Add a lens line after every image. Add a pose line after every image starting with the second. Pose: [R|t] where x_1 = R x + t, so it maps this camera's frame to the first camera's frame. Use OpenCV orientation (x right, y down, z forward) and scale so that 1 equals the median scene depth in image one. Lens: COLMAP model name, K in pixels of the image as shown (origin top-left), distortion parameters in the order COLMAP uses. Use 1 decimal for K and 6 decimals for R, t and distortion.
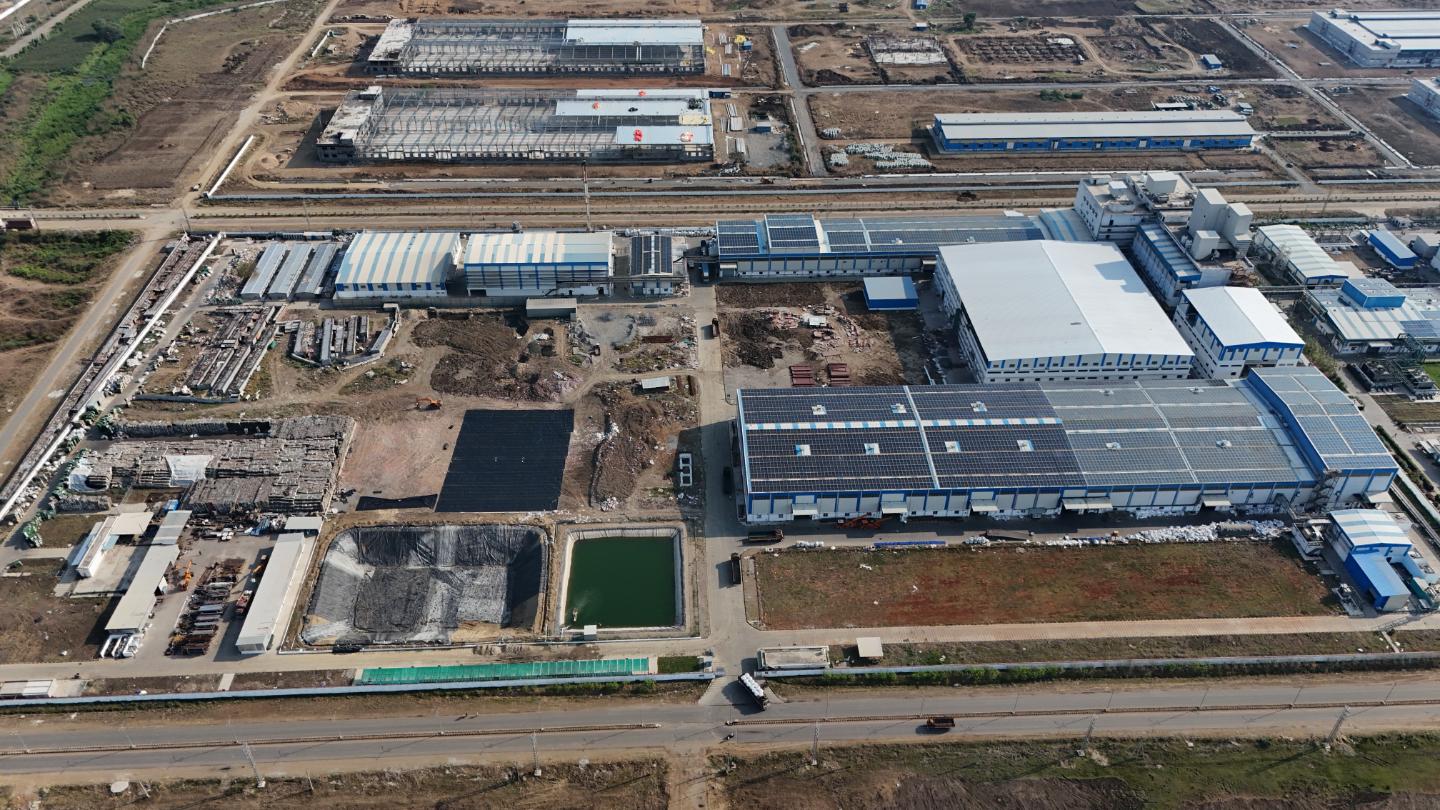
lens RADIAL K [[1066.7, 0, 720.0], [0, 1066.7, 405.0], [0, 0, 1]] dist [0.068823, -0.066323]
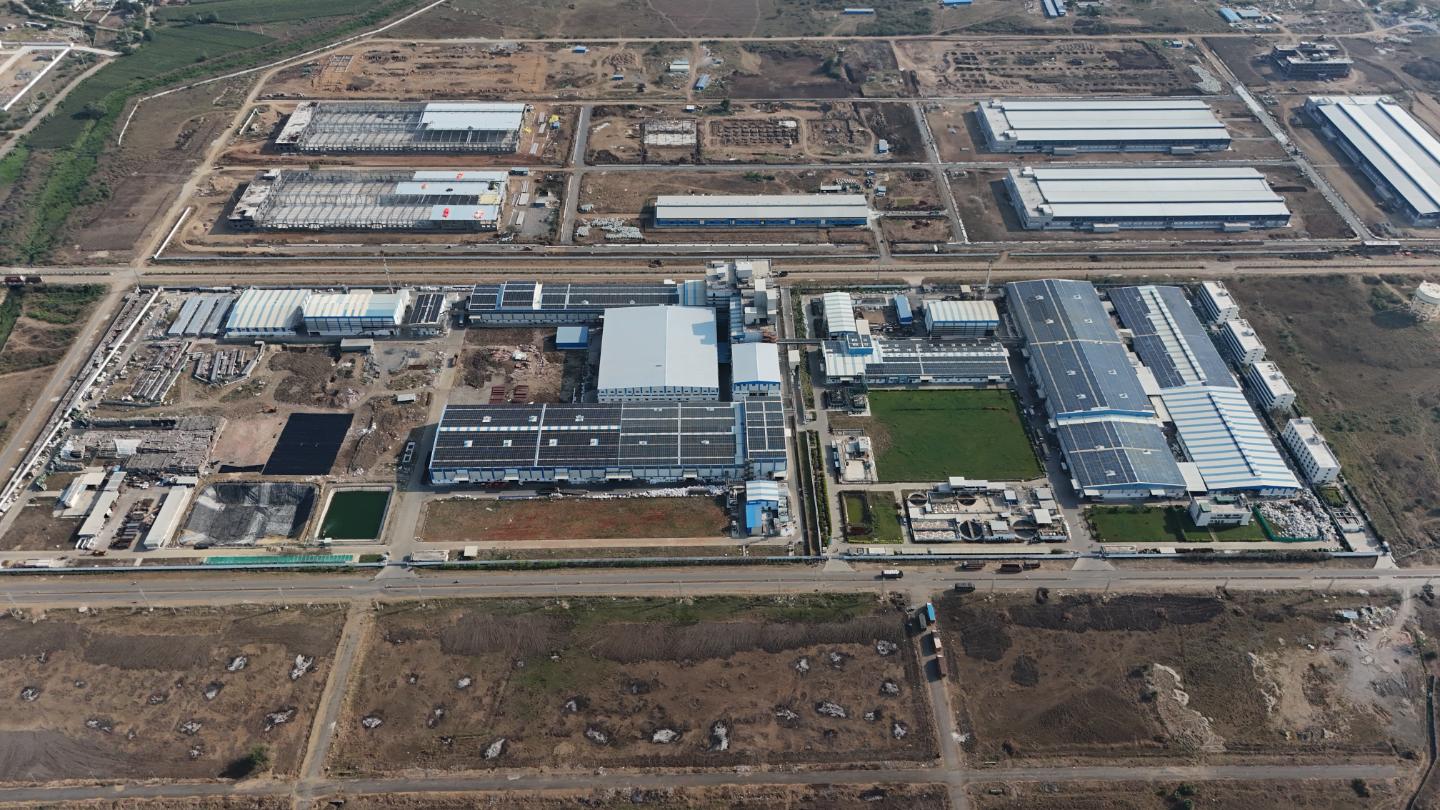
lens RADIAL K [[1066.7, 0, 720.0], [0, 1066.7, 405.0], [0, 0, 1]] dist [0.068823, -0.066323]
pose [[0.999586, 0.015660, -0.024134, 0.453441], [-0.013920, 0.997405, 0.070641, -0.129125], [0.025177, -0.070275, 0.997210, -0.646461]]
